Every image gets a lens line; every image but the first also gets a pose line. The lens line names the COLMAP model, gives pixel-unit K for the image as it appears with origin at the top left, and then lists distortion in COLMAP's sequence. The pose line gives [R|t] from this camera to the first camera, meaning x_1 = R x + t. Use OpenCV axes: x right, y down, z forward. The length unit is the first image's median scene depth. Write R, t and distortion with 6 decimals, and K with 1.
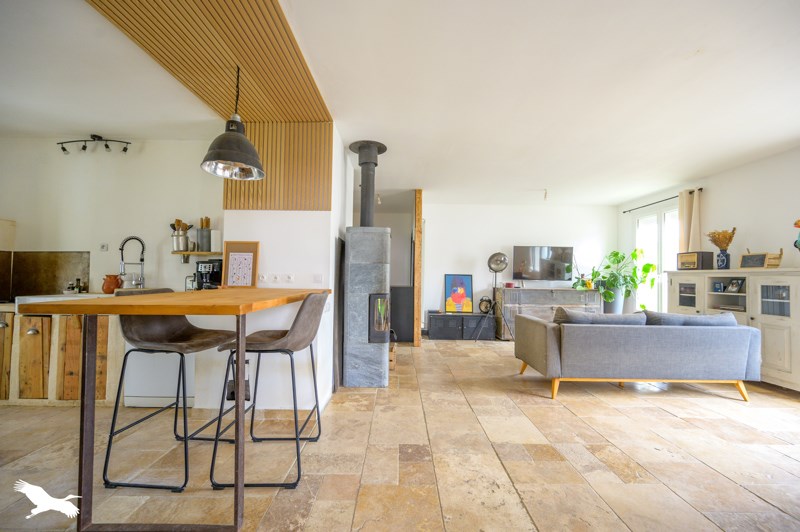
lens RADIAL K [[309.1, 0, 400.0], [0, 309.1, 266.0], [0, 0, 1]] dist [0.003026, 0.000183]
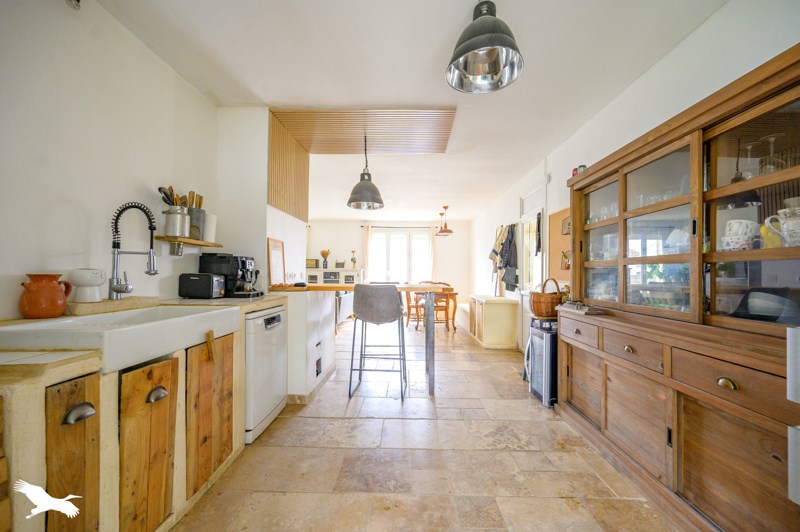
lens RADIAL K [[316.4, 0, 400.0], [0, 316.4, 266.0], [0, 0, 1]] dist [0.001141, 0.000122]
pose [[0.029340, 0.015122, 0.999455, -1.108957], [-0.034535, 0.999304, -0.014106, 0.006913], [-0.998973, -0.034102, 0.029841, 0.416904]]
